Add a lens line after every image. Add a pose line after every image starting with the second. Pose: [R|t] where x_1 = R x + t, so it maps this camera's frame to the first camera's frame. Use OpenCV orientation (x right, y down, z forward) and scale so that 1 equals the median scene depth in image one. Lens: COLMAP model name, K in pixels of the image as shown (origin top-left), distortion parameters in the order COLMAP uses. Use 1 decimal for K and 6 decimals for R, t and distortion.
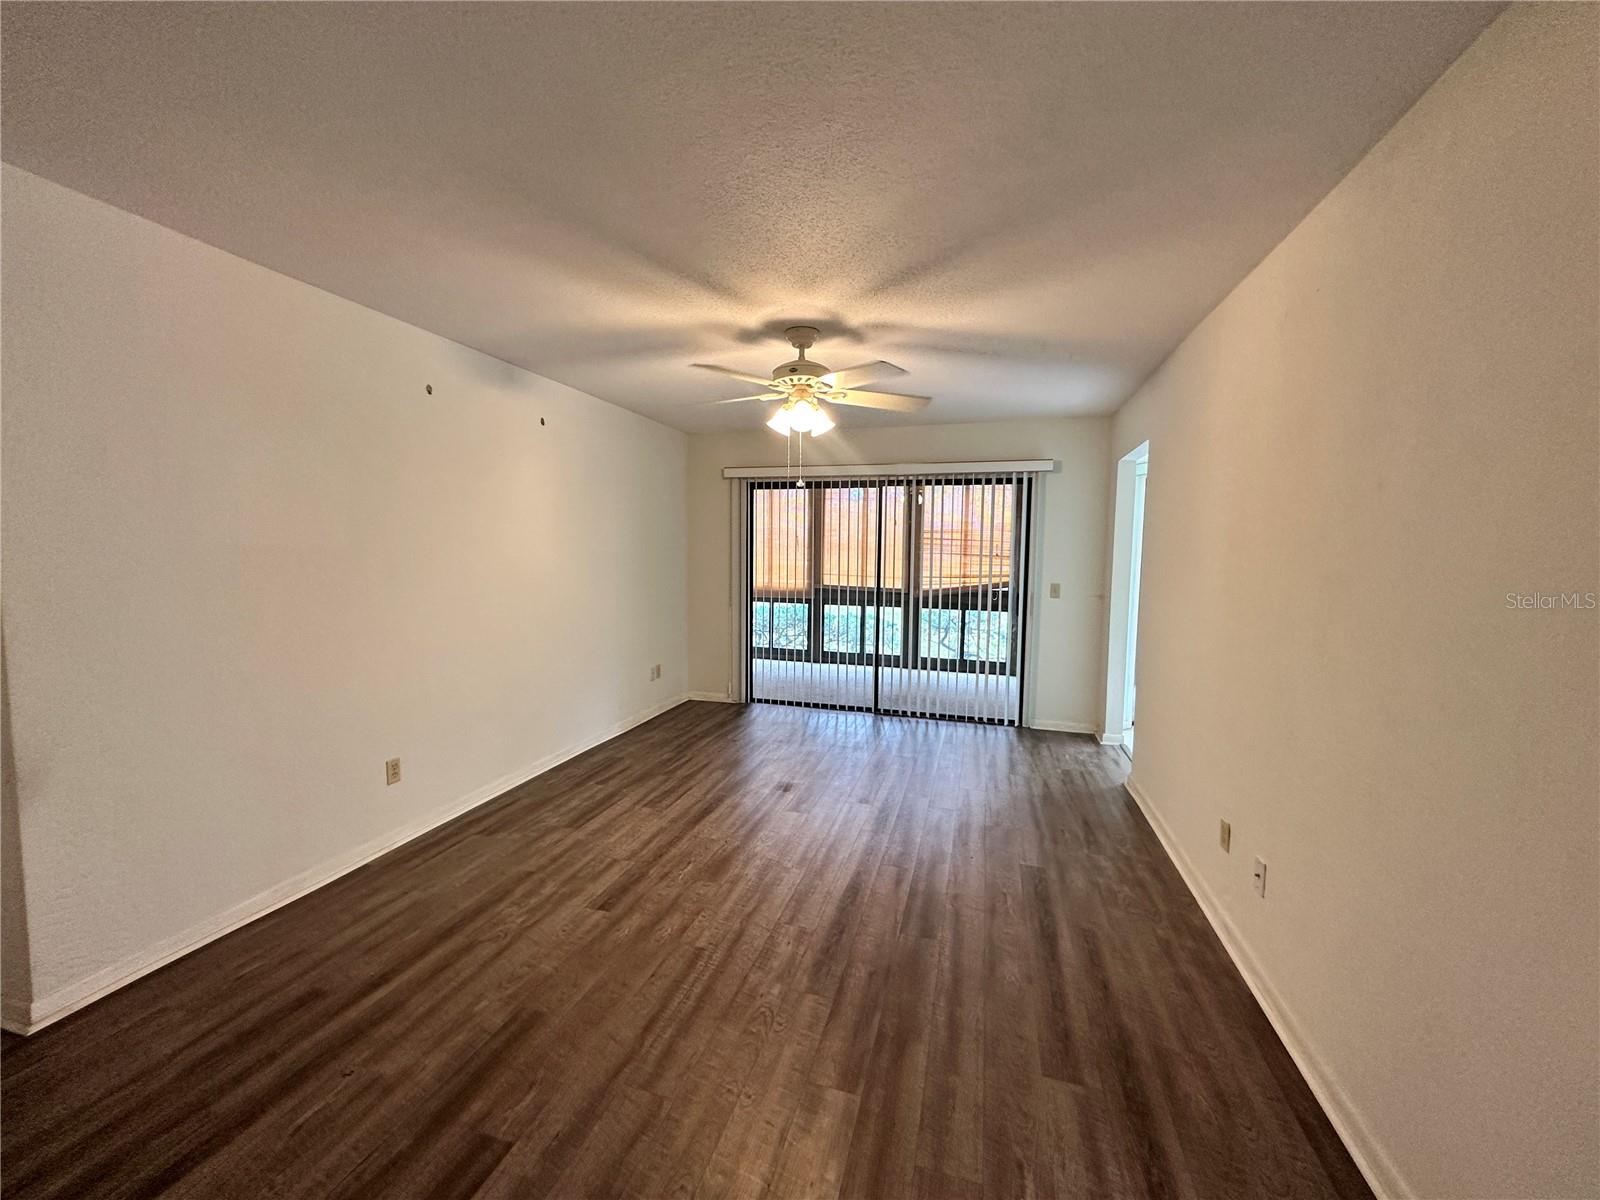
lens RADIAL K [[640.1, 0, 801.1], [0, 640.1, 599.4], [0, 0, 1]] dist [0.012618, -0.002289]
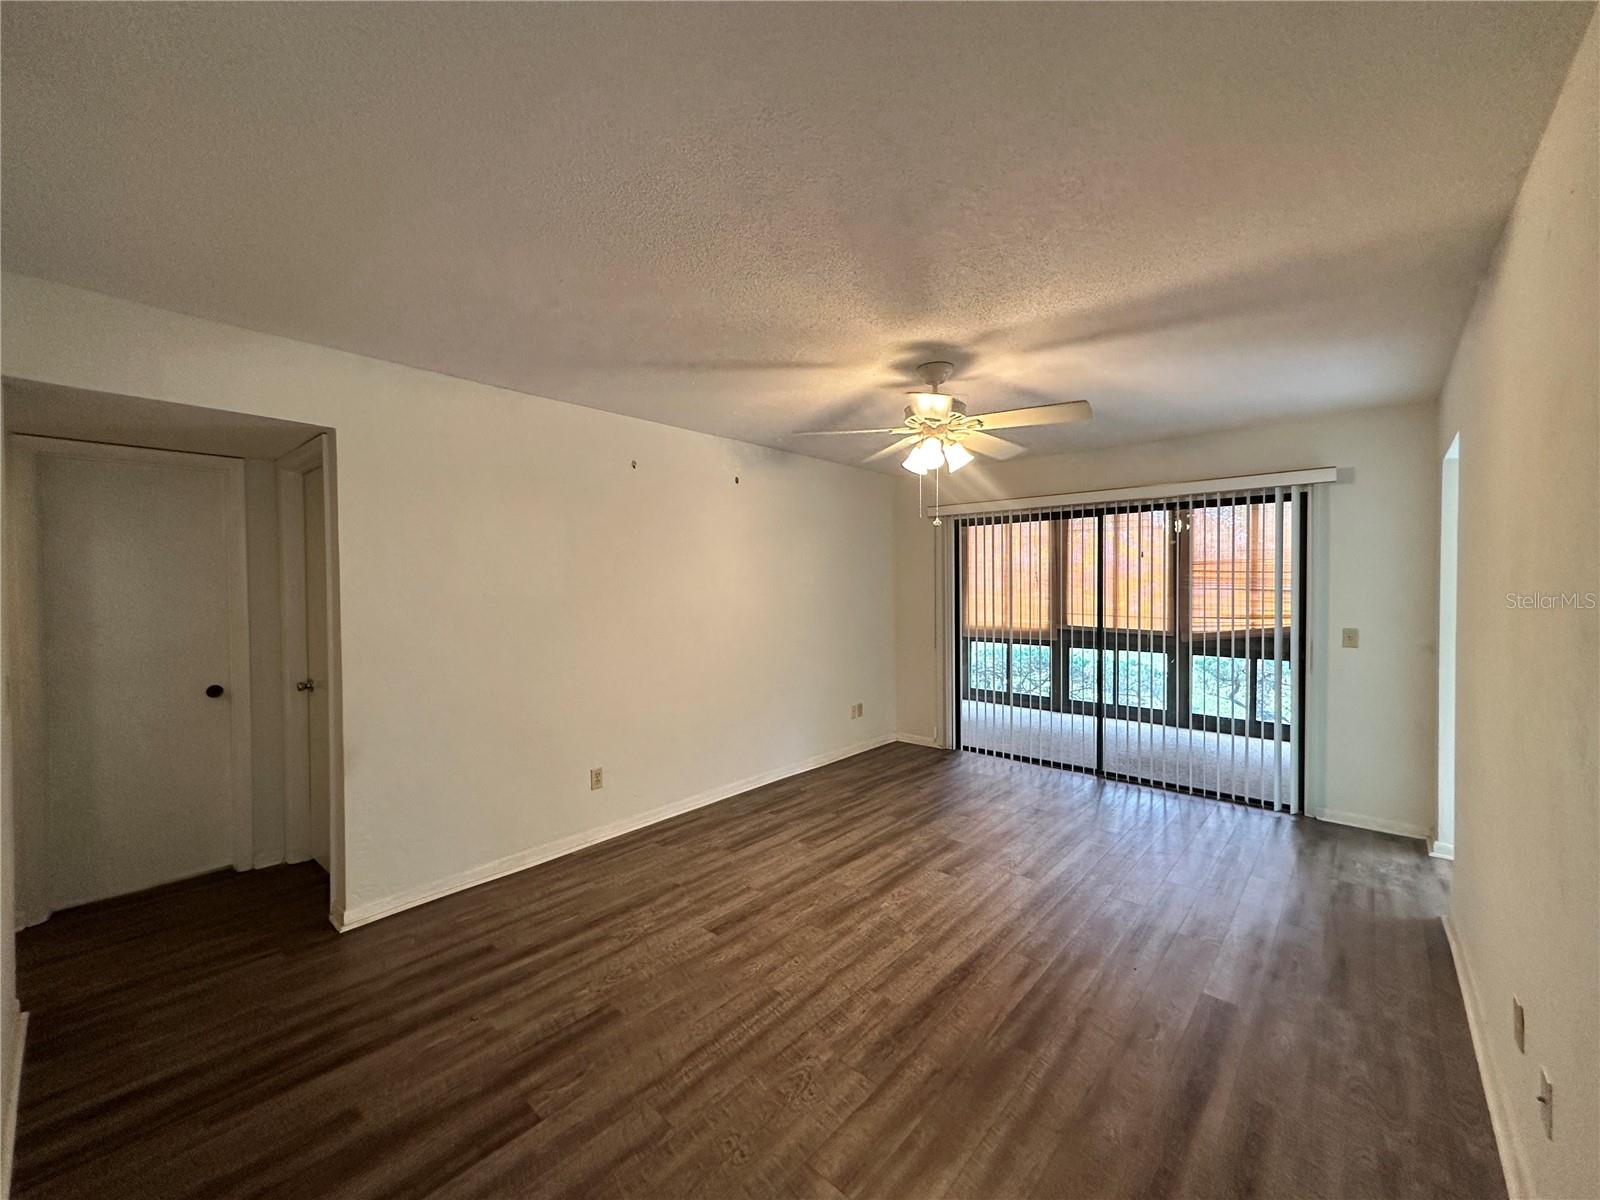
lens RADIAL K [[640.1, 0, 798.6], [0, 640.1, 598.3], [0, 0, 1]] dist [0.012618, -0.002289]
pose [[0.902059, -0.008203, -0.431535, 0.234182], [-0.017157, 0.998348, -0.054842, -0.012776], [0.431272, 0.056874, 0.900428, 0.056775]]
